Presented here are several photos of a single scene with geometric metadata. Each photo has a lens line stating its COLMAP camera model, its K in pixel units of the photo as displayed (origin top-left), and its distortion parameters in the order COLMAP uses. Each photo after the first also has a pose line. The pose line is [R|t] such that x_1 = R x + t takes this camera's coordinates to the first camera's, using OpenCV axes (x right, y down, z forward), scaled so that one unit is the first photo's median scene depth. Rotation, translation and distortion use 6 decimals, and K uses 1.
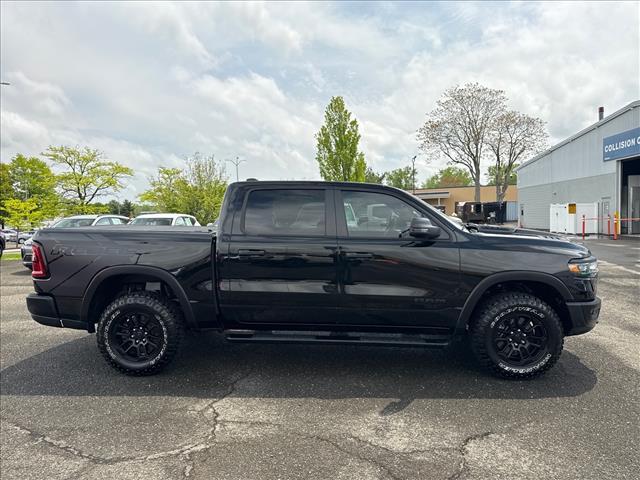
lens RADIAL K [[462.9, 0, 319.8], [0, 462.9, 239.3], [0, 0, 1]] dist [0.044371, -0.030964]
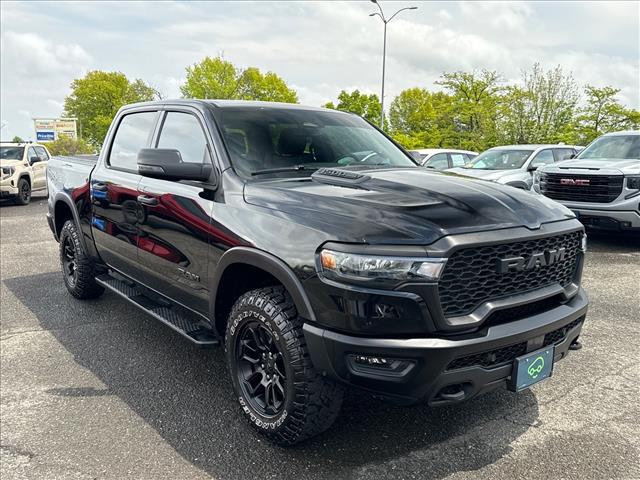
lens RADIAL K [[569.9, 0, 314.9], [0, 569.9, 238.6], [0, 0, 1]] dist [-0.000939, -0.015020]
pose [[0.644708, 0.128617, -0.753531, 0.978508], [-0.052974, 0.990891, 0.123808, -0.030565], [0.762592, -0.039903, 0.645648, 0.616435]]
